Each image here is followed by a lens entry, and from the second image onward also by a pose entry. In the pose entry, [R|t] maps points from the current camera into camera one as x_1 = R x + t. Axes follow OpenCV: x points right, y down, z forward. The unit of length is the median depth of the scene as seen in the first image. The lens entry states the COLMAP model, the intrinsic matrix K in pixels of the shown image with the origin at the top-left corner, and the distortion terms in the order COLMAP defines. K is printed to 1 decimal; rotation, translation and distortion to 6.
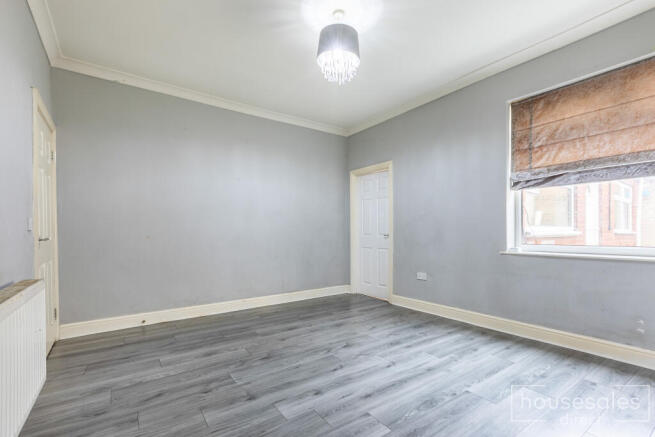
lens RADIAL K [[297.7, 0, 330.7], [0, 297.7, 234.0], [0, 0, 1]] dist [0.002478, 0.000425]
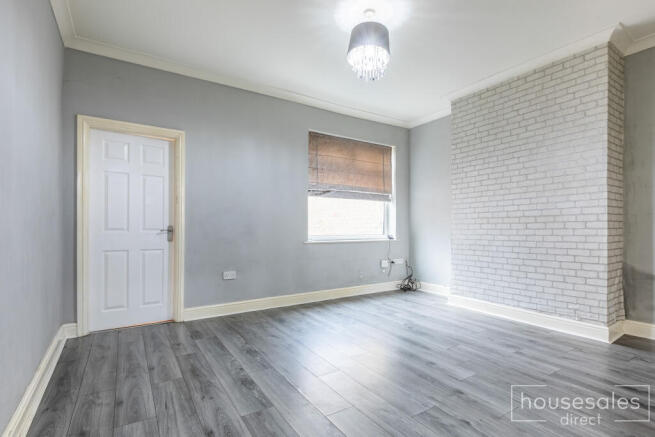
lens RADIAL K [[319.0, 0, 328.4], [0, 319.0, 225.0], [0, 0, 1]] dist [-0.010983, 0.002601]
pose [[0.041496, 0.011327, 0.999074, -1.087519], [0.001234, 0.999934, -0.011388, 0.001964], [-0.999138, 0.001706, 0.041479, 1.118725]]
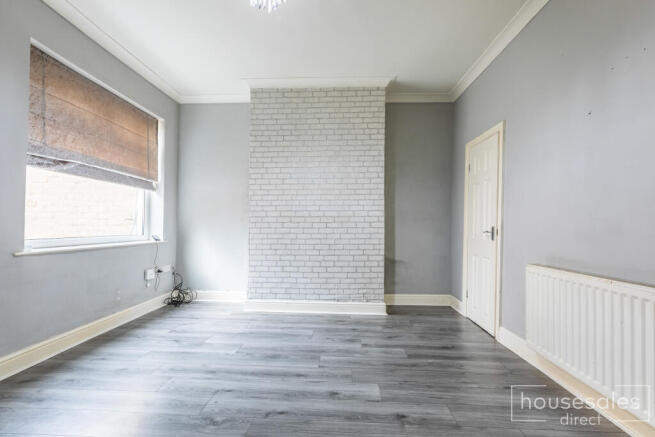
lens RADIAL K [[297.7, 0, 326.8], [0, 297.7, 219.2], [0, 0, 1]] dist [0.002478, 0.000425]
pose [[-0.789723, 0.011928, 0.613347, -0.510336], [-0.003740, 0.999699, -0.024256, -0.001734], [-0.613452, -0.021450, -0.789441, 1.471106]]
